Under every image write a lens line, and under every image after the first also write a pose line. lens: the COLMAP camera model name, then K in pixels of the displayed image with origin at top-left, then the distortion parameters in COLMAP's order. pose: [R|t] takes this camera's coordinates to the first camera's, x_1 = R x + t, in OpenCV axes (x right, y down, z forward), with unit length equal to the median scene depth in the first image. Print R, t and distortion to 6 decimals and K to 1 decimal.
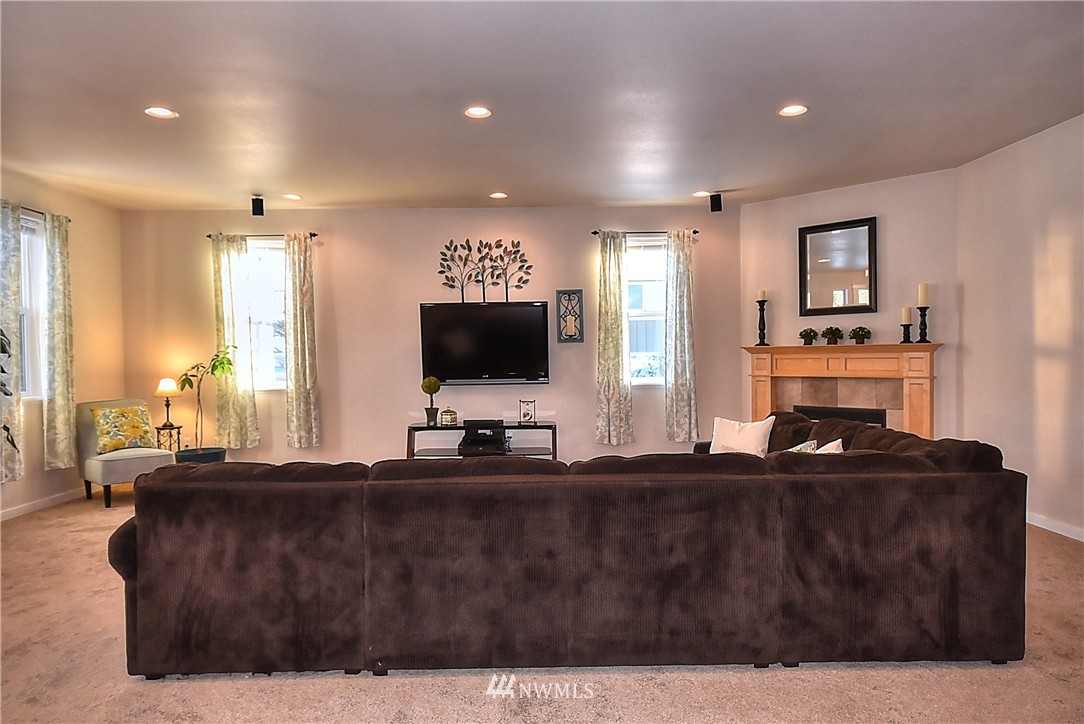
lens RADIAL K [[695.3, 0, 540.8], [0, 695.3, 361.5], [0, 0, 1]] dist [0.027957, -0.027242]
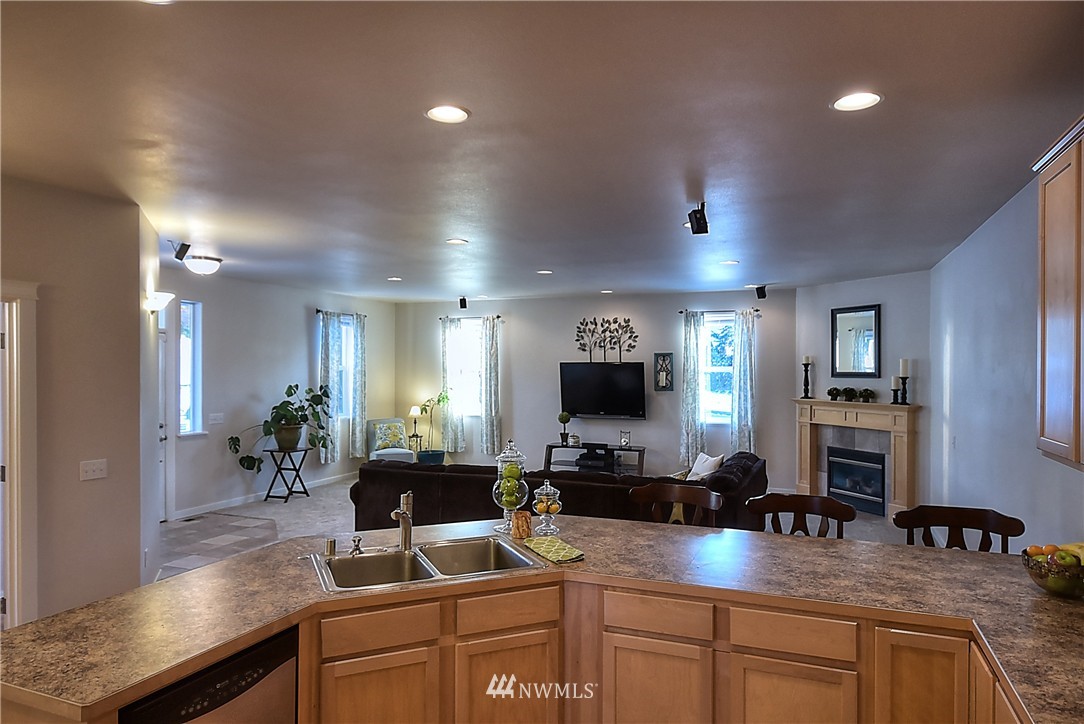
lens RADIAL K [[695.3, 0, 543.7], [0, 695.3, 362.1], [0, 0, 1]] dist [0.027957, -0.027242]
pose [[0.920767, 0.013459, -0.389881, 0.374875], [-0.018606, 0.999782, -0.009427, -0.069213], [0.389669, 0.015935, 0.920817, -0.386758]]
